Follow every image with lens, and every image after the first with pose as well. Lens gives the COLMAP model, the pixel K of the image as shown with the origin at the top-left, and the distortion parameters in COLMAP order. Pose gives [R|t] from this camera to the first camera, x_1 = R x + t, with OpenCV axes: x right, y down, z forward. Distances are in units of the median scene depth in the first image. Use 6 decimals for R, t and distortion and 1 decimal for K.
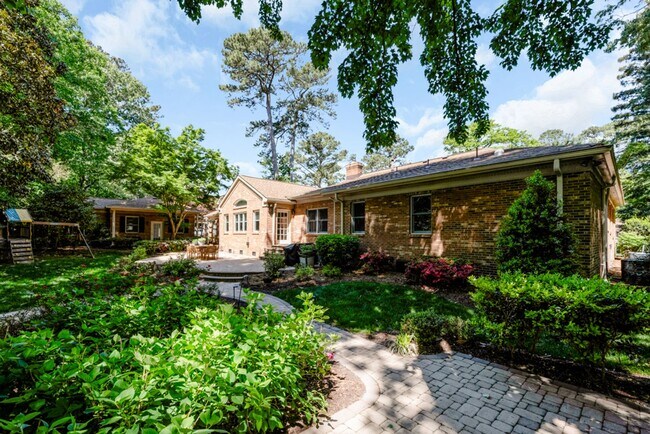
lens RADIAL K [[271.9, 0, 328.8], [0, 271.9, 232.6], [0, 0, 1]] dist [-0.001224, -0.000152]
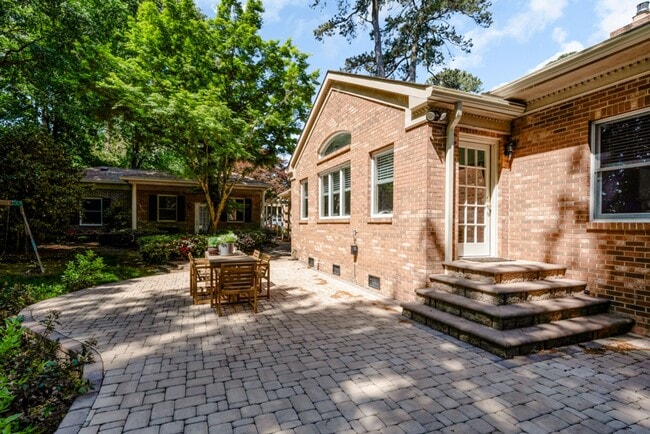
lens RADIAL K [[319.0, 0, 318.9], [0, 319.0, 222.9], [0, 0, 1]] dist [0.000790, 0.000176]
pose [[0.938093, 0.000935, -0.346382, -0.189257], [-0.000788, 1.000000, 0.000564, 0.004912], [0.346382, -0.000256, 0.938093, 0.569822]]
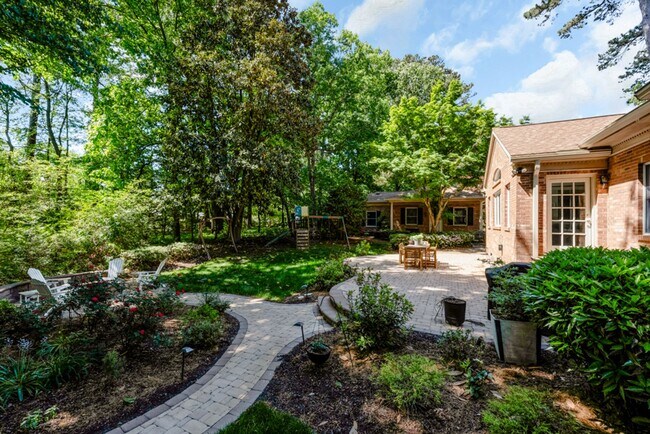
lens RADIAL K [[275.0, 0, 321.5], [0, 275.0, 221.6], [0, 0, 1]] dist [-0.000916, -0.000309]
pose [[0.385299, -0.001758, -0.922790, 0.074616], [-0.000125, 0.999998, -0.001957, -0.010139], [0.922792, 0.000869, 0.385298, 0.429990]]
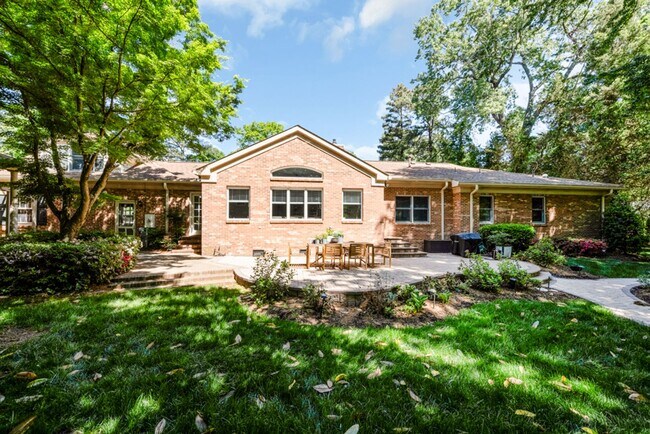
lens RADIAL K [[294.3, 0, 324.3], [0, 294.3, 225.4], [0, 0, 1]] dist [-0.000510, -0.000069]
pose [[0.538481, -0.000516, 0.842637, -0.868074], [-0.004645, 0.999983, 0.003581, 0.008358], [-0.842625, -0.005842, 0.538469, 0.600421]]
